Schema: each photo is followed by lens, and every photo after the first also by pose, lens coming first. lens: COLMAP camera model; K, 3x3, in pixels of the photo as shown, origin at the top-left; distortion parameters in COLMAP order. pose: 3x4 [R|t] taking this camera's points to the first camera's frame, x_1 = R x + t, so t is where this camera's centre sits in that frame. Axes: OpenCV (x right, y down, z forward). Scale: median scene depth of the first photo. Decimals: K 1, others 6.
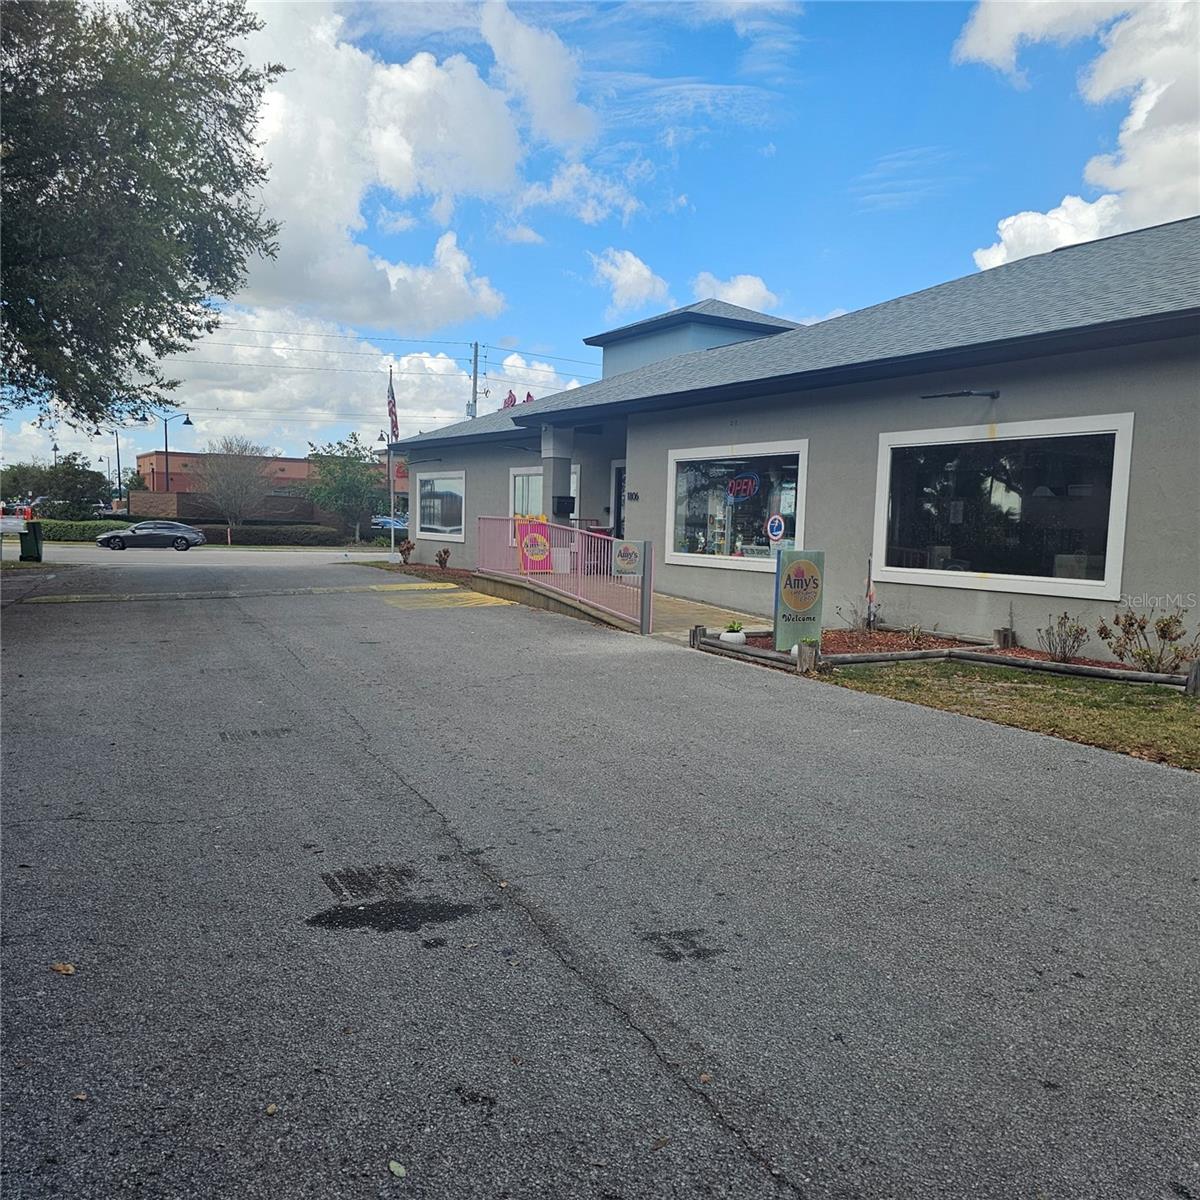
lens RADIAL K [[1042.6, 0, 590.6], [0, 1042.6, 608.2], [0, 0, 1]] dist [0.072708, -0.072649]
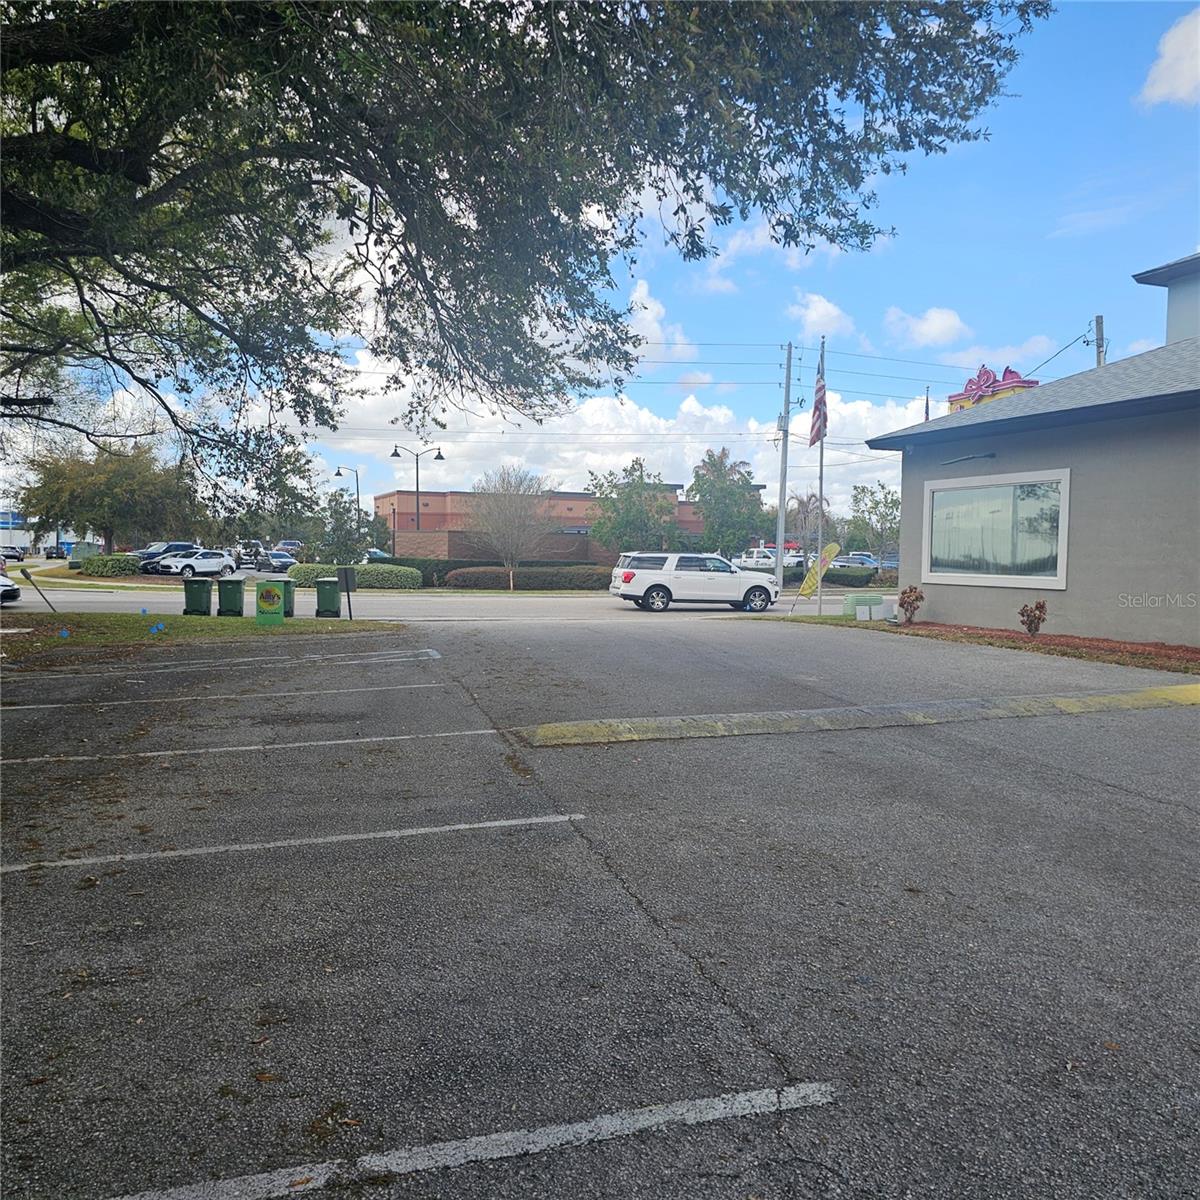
lens RADIAL K [[1042.6, 0, 606.1], [0, 1042.6, 598.8], [0, 0, 1]] dist [0.072708, -0.072649]
pose [[0.987335, -0.007778, -0.158461, -0.252824], [0.000594, 0.998972, -0.045336, -0.027845], [0.158651, 0.044668, 0.986324, 0.333325]]
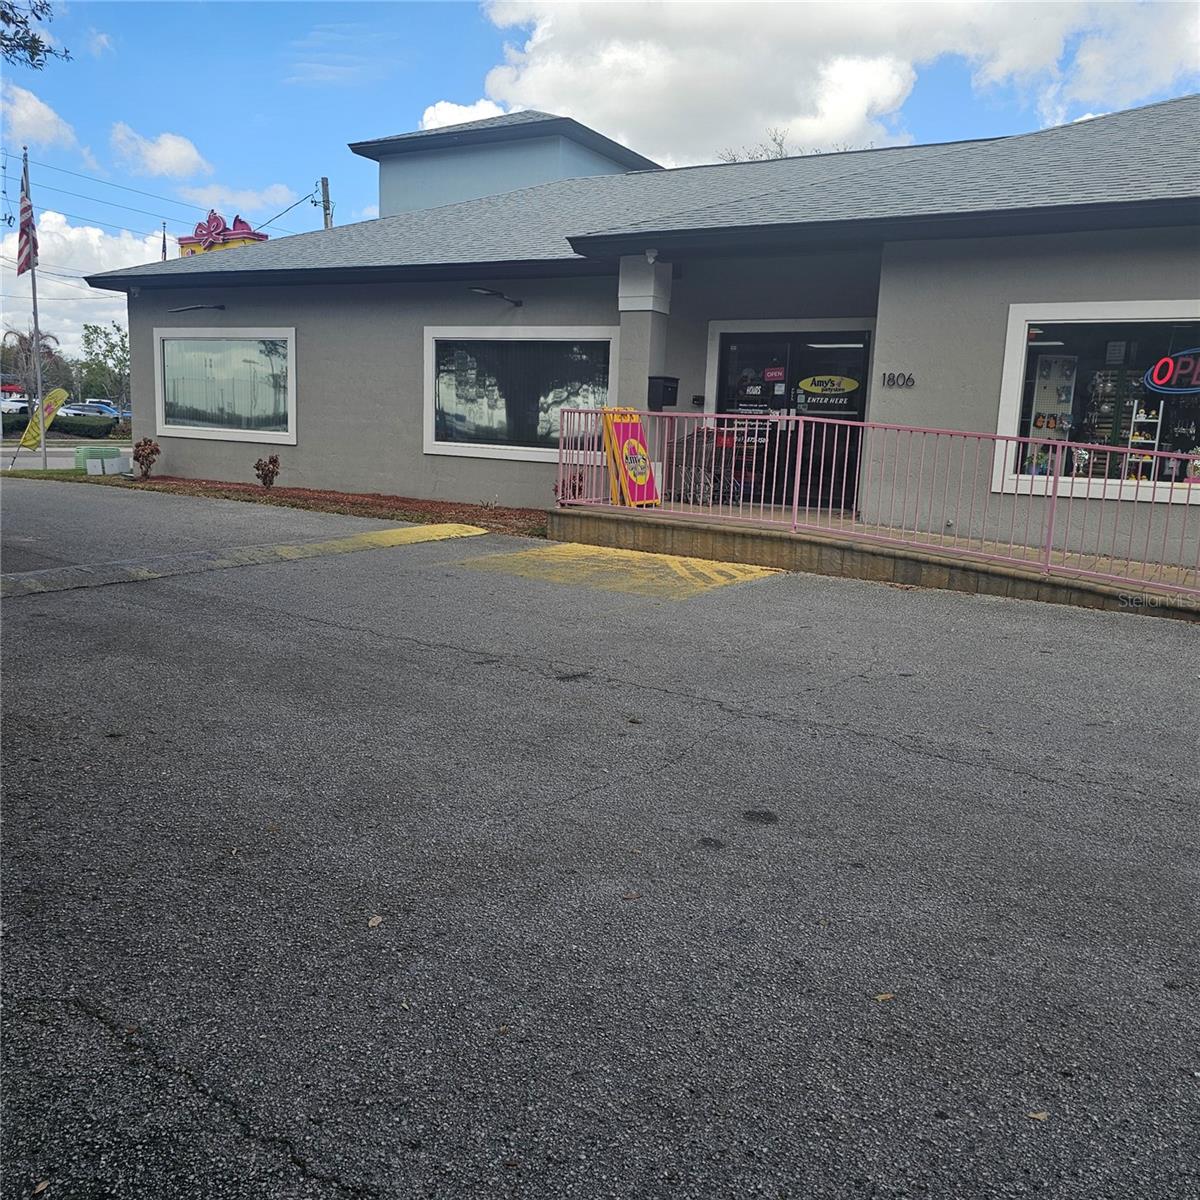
lens RADIAL K [[1042.6, 0, 592.7], [0, 1042.6, 595.6], [0, 0, 1]] dist [0.072708, -0.072649]
pose [[0.873801, -0.068073, 0.481496, -0.245793], [0.023349, 0.994885, 0.098282, -0.027597], [-0.485723, -0.074636, 0.870920, 0.320461]]
